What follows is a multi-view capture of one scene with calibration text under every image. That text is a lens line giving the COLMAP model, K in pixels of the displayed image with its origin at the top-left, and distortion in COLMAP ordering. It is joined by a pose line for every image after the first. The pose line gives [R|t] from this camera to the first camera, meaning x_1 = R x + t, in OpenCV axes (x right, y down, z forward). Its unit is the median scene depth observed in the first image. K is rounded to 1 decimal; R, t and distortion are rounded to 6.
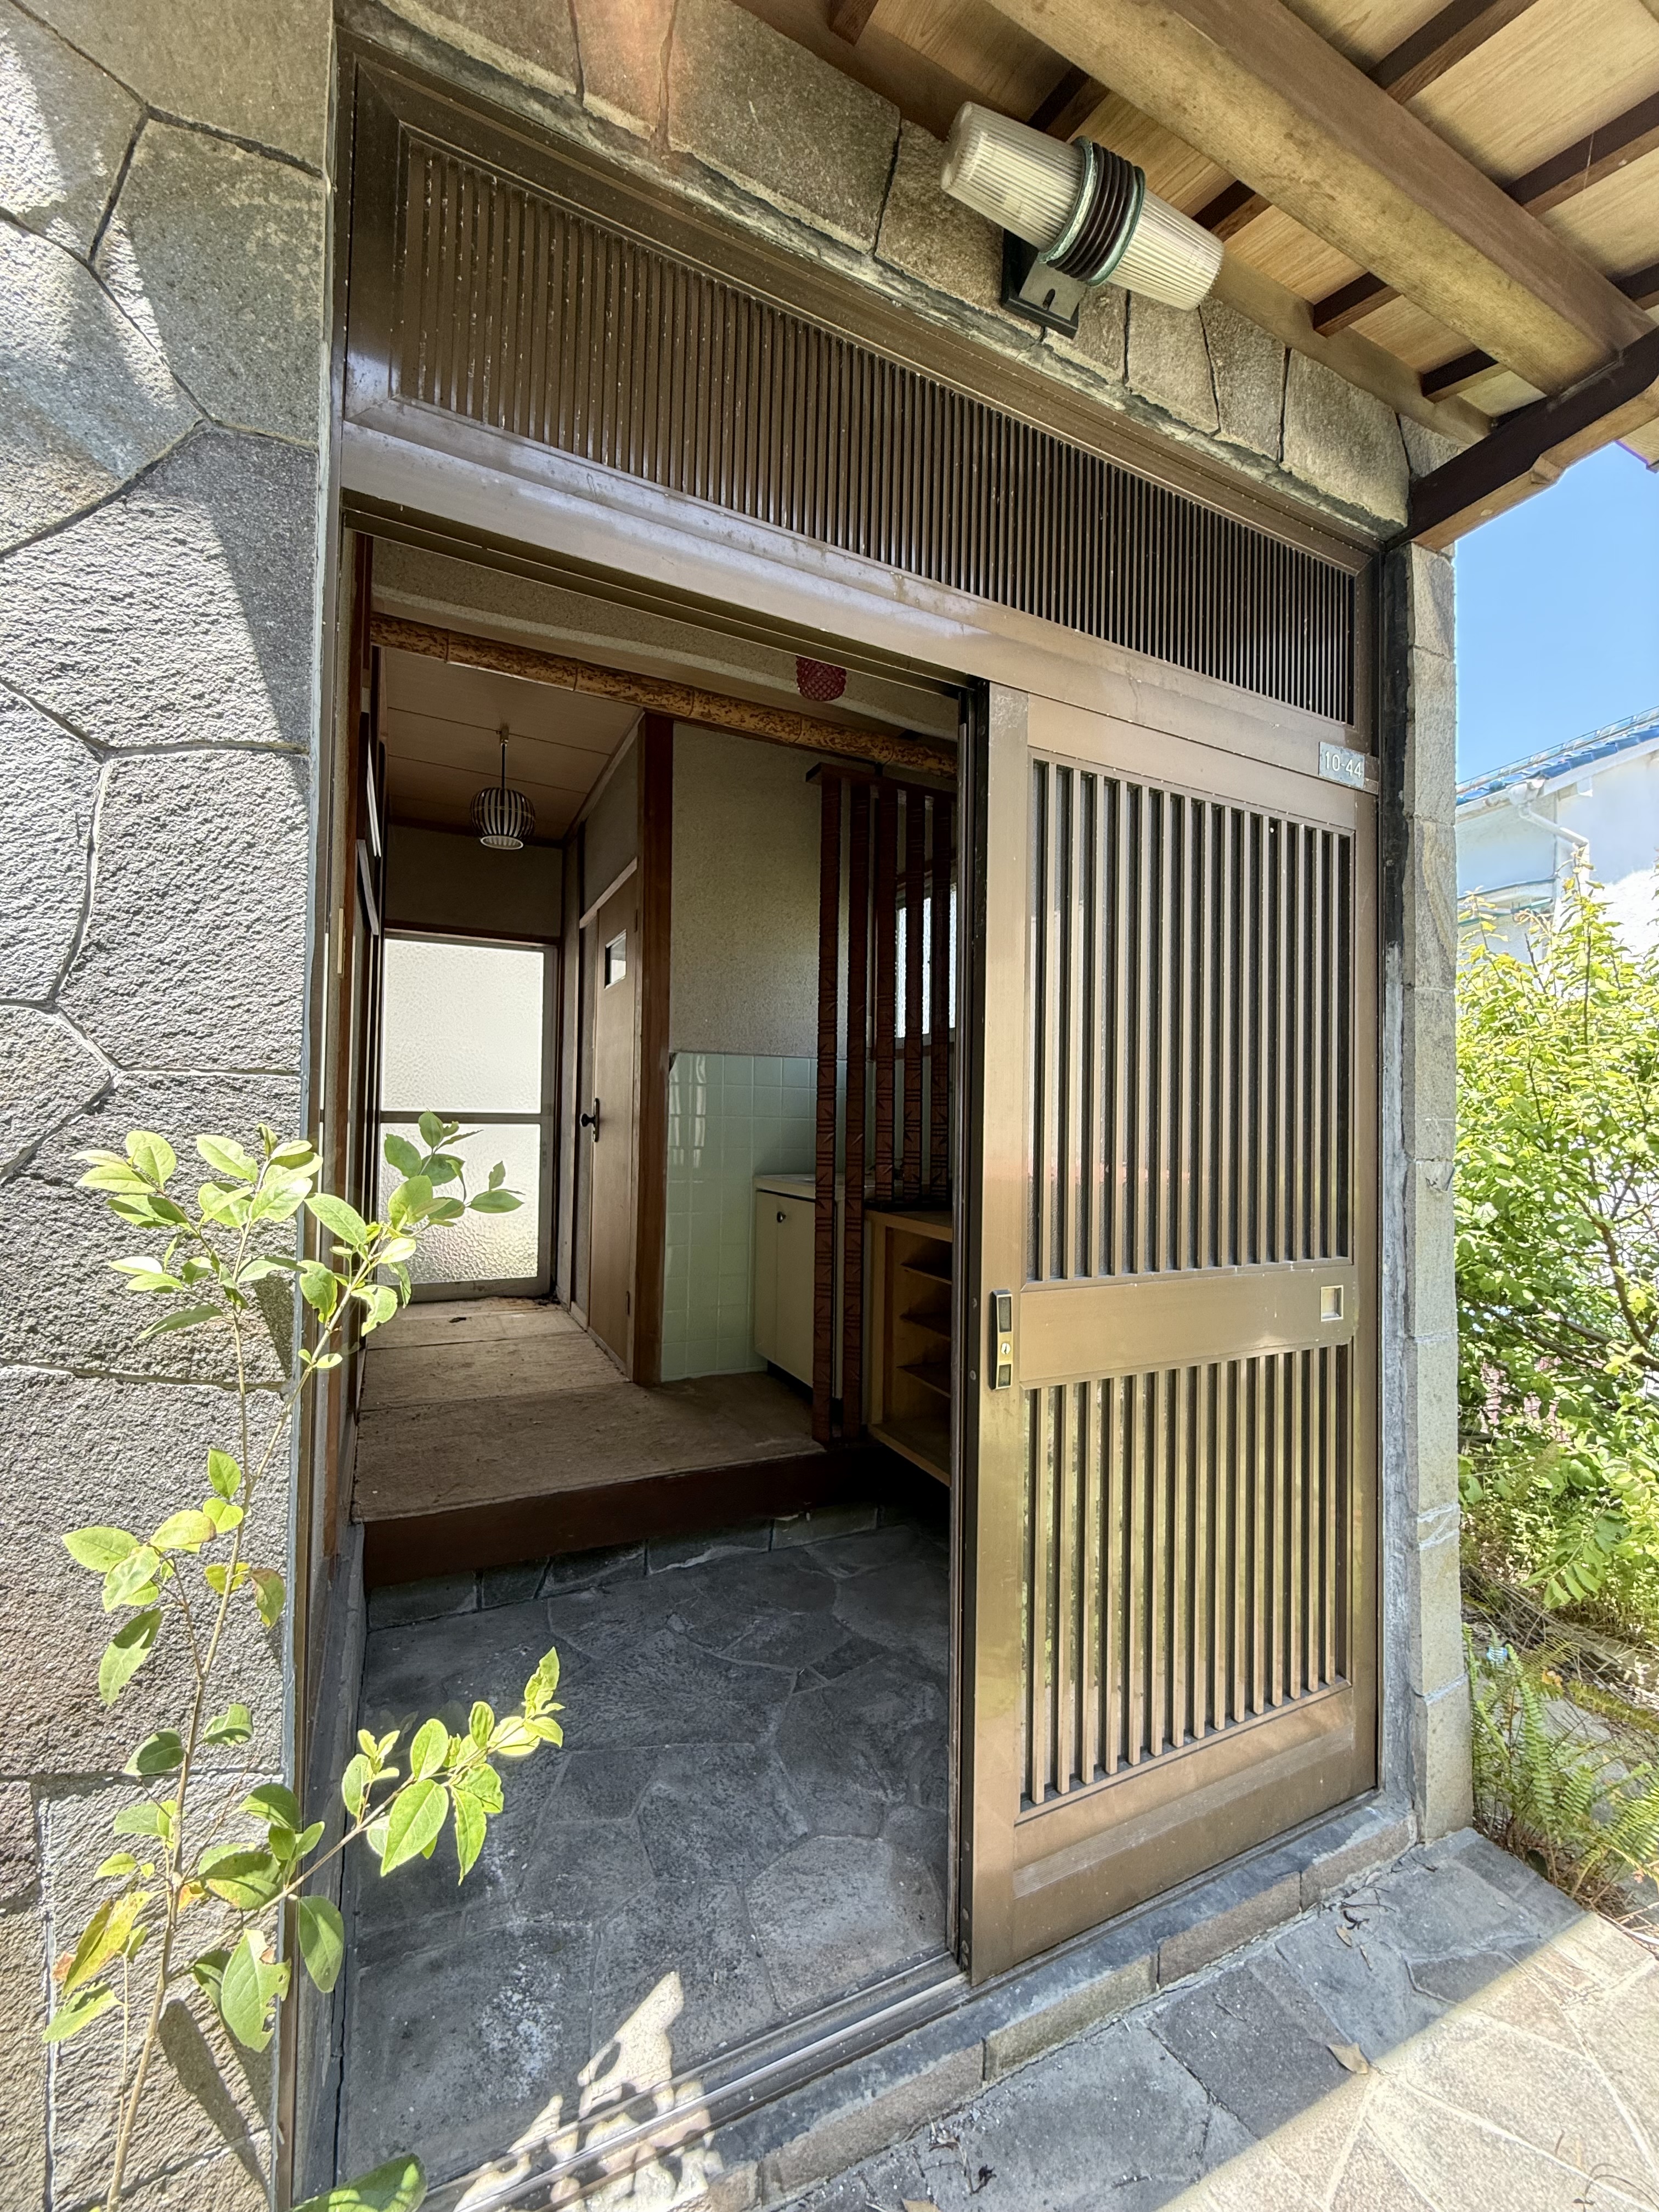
lens RADIAL K [[888.1, 0, 835.3], [0, 888.1, 1098.2], [0, 0, 1]] dist [-0.000941, -0.000034]
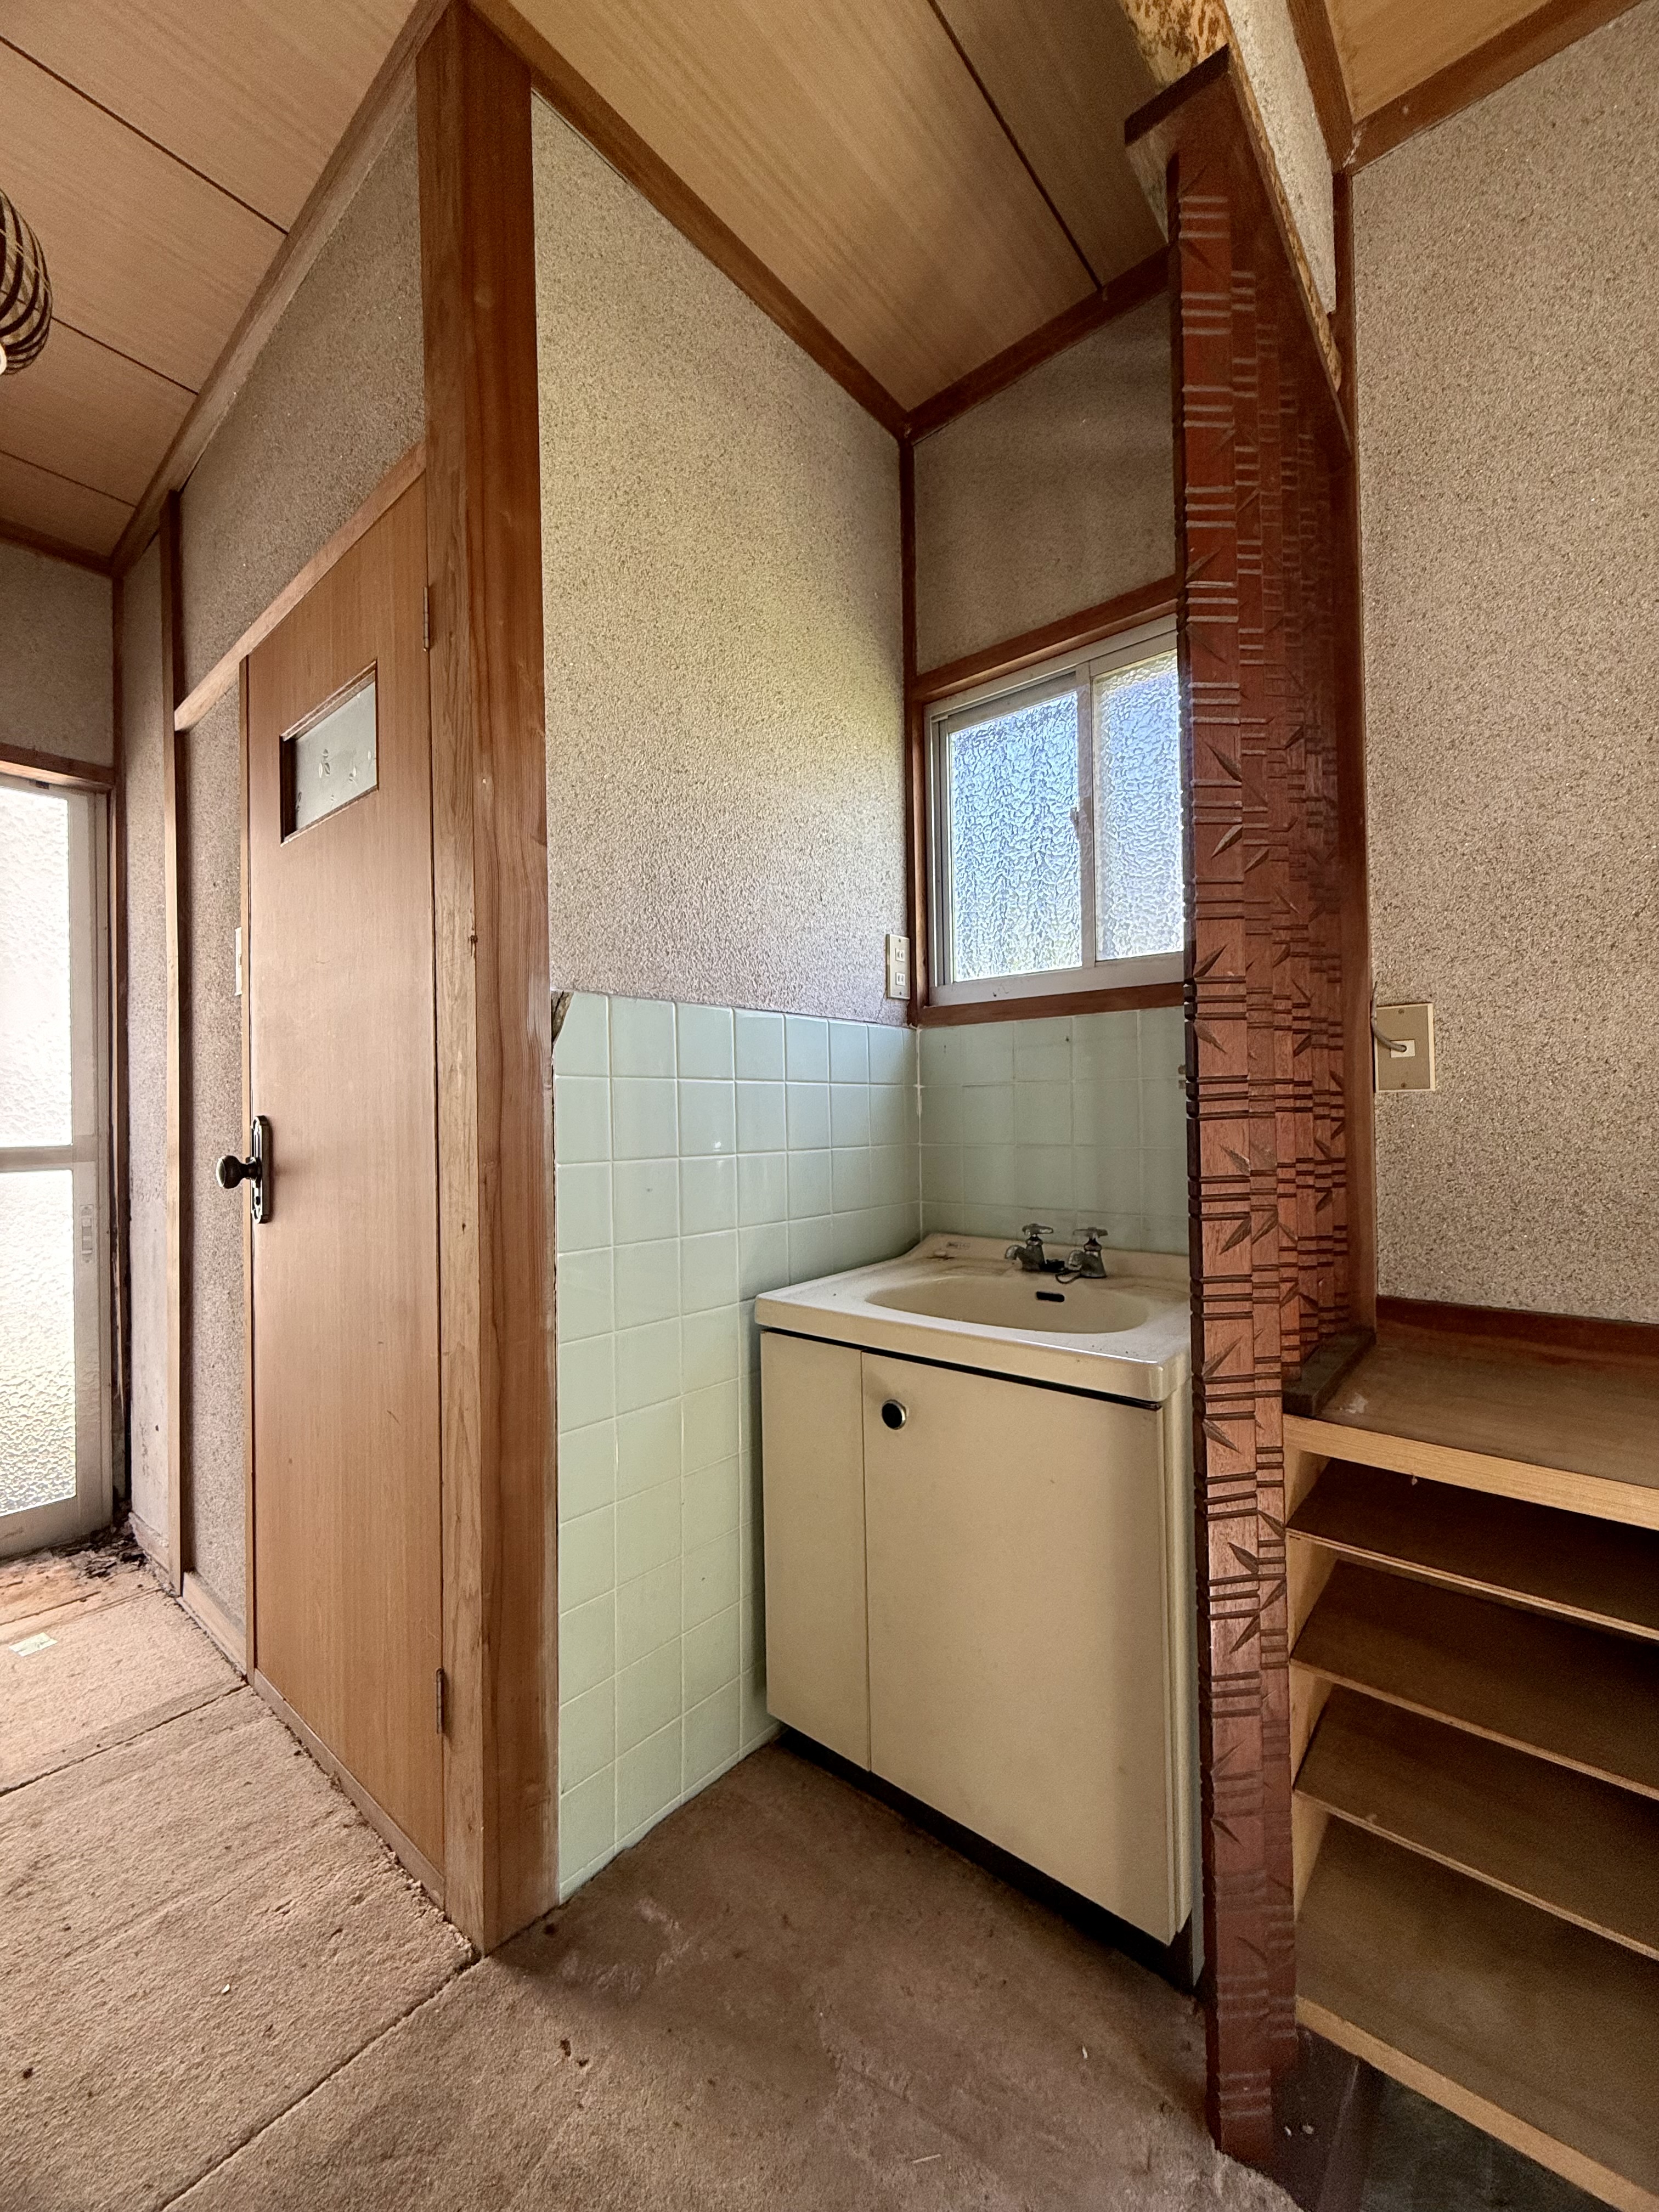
lens RADIAL K [[888.1, 0, 820.3], [0, 888.1, 1112.8], [0, 0, 1]] dist [-0.000941, -0.000034]
pose [[0.919222, -0.022503, 0.393096, -0.193734], [0.012119, 0.999509, 0.028878, -0.009765], [-0.393553, -0.021781, 0.919044, 0.525232]]
